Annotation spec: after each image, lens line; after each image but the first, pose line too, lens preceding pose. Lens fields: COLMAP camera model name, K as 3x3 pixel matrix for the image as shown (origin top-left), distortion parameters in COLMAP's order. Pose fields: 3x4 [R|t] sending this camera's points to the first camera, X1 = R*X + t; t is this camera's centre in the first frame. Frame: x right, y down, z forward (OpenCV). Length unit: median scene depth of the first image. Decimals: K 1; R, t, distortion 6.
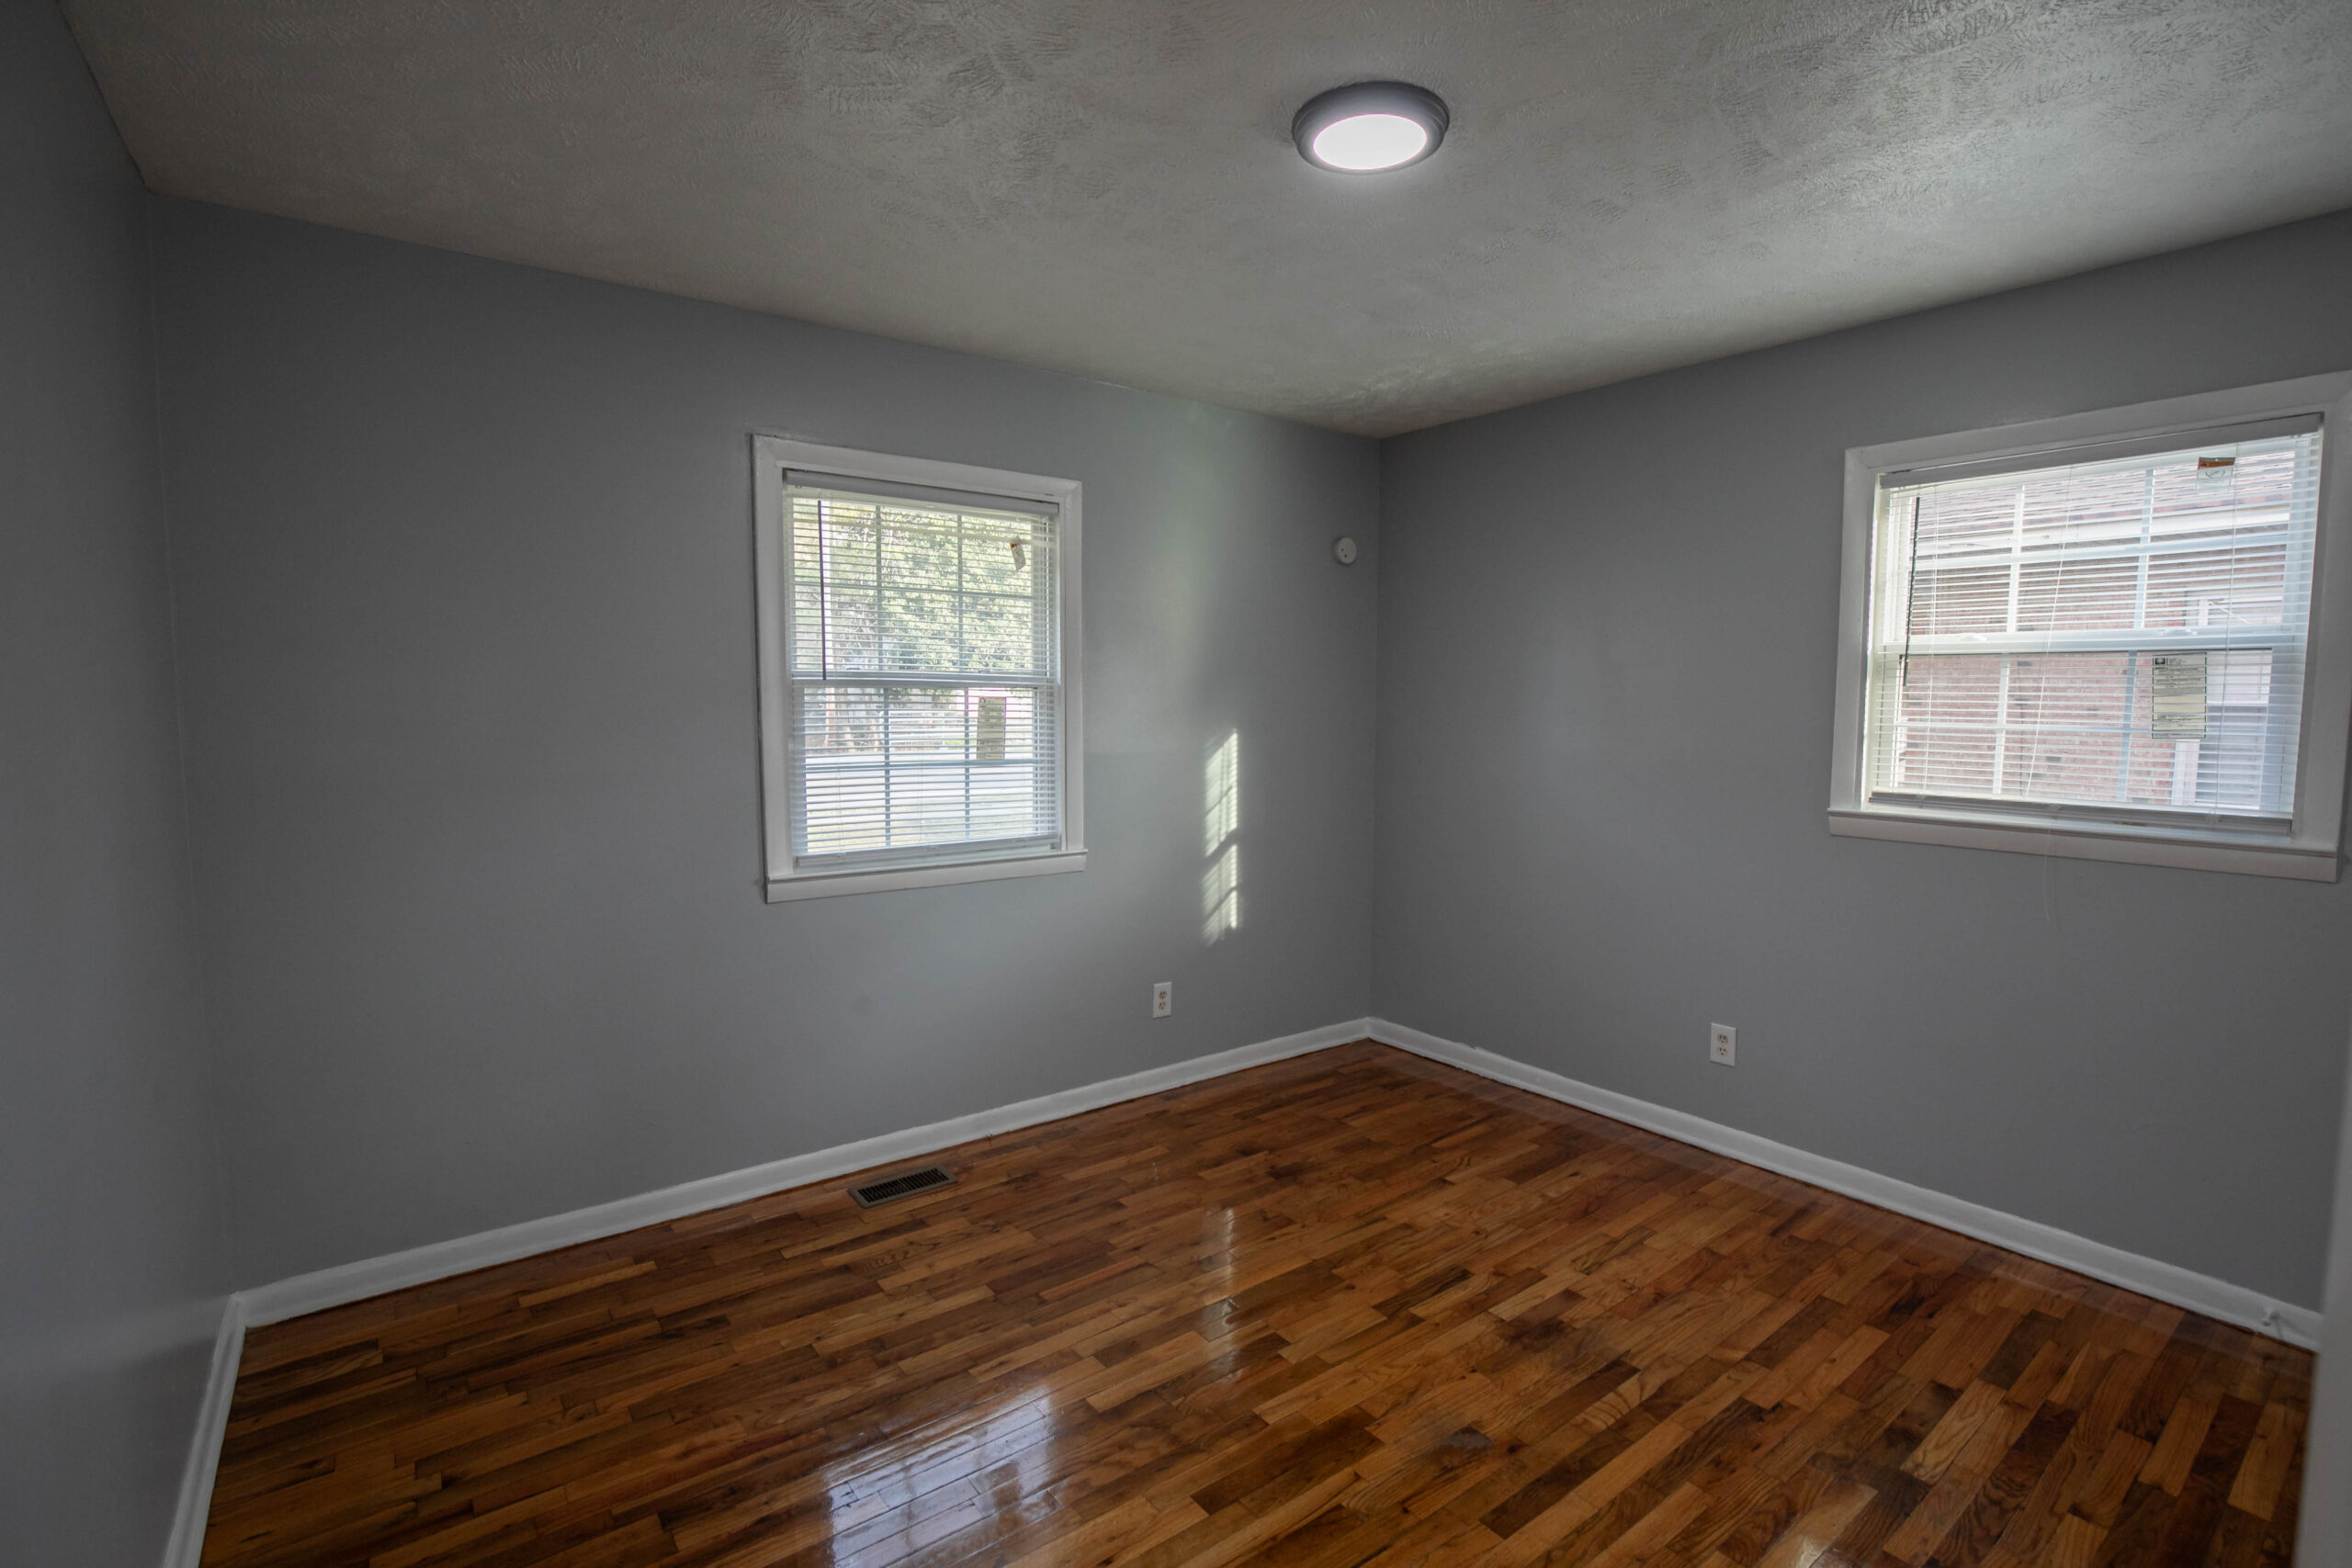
lens RADIAL K [[1087.3, 0, 1196.7], [0, 1087.3, 782.7], [0, 0, 1]] dist [-0.032955, 0.000229]
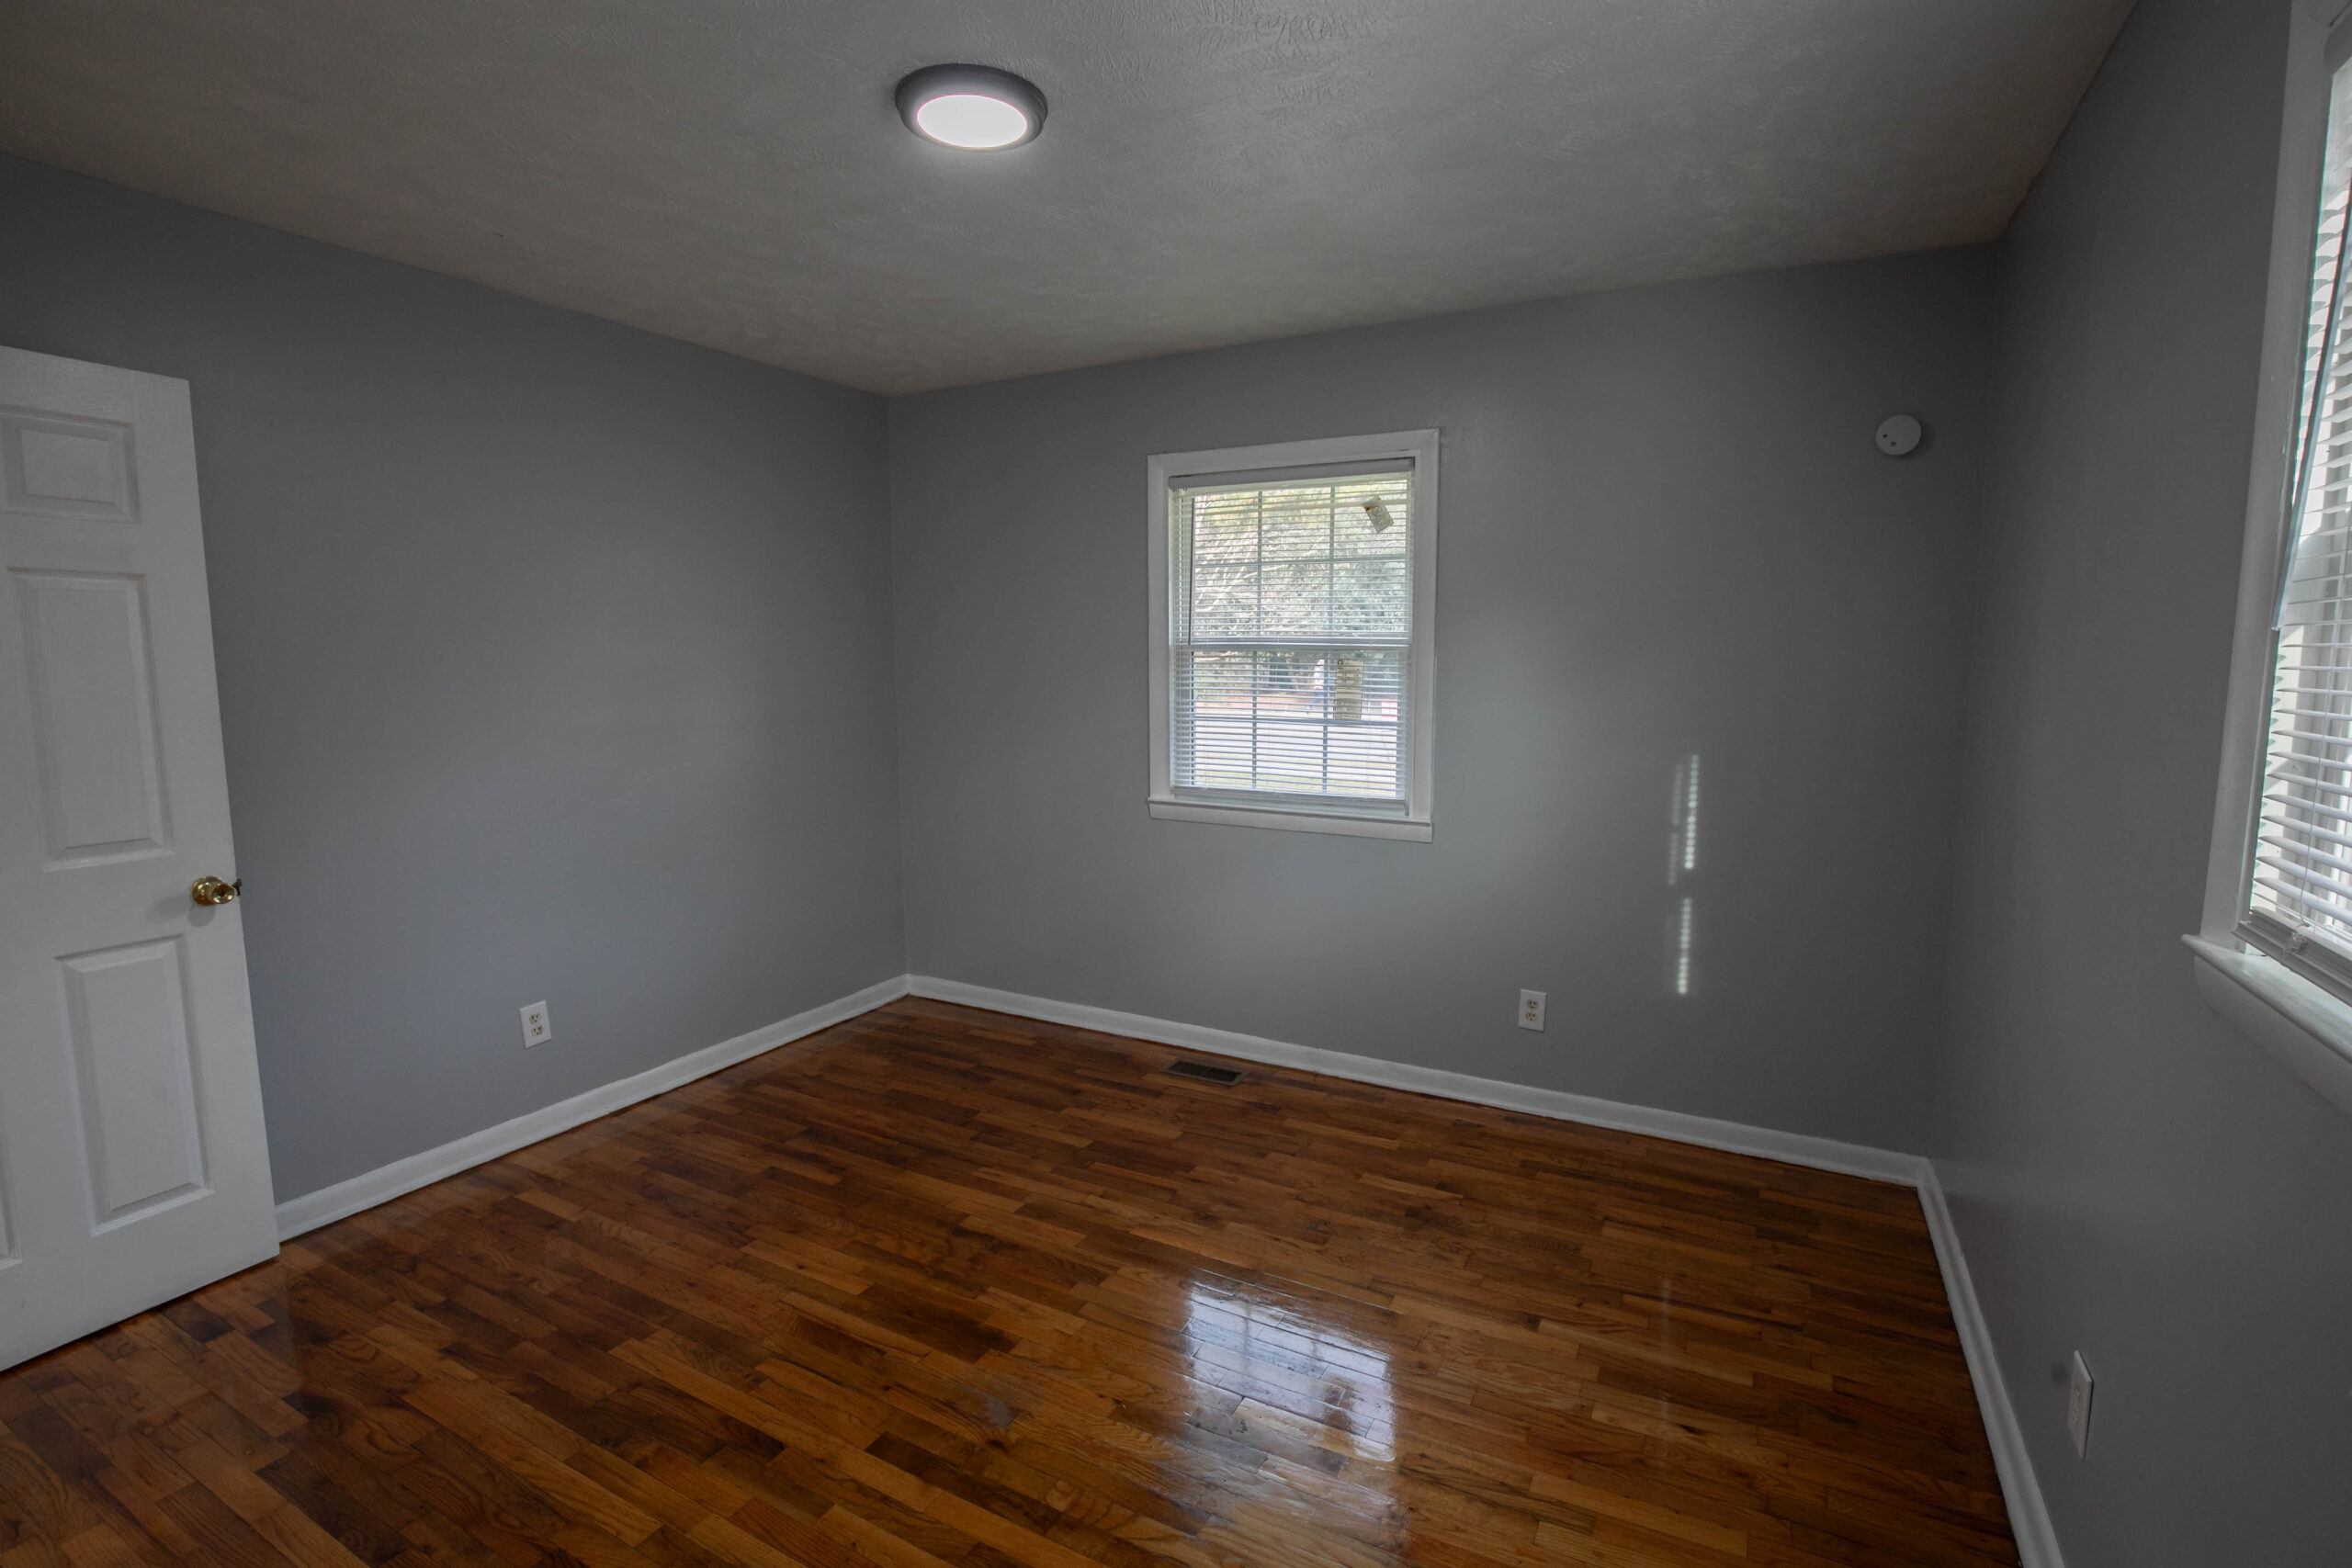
lens RADIAL K [[1087.3, 0, 1196.7], [0, 1087.3, 782.7], [0, 0, 1]] dist [-0.032955, 0.000229]
pose [[0.415302, 0.104341, -0.903680, 0.747106], [-0.072547, 0.994035, 0.081433, -0.038099], [0.906786, 0.031740, 0.420394, 0.467383]]
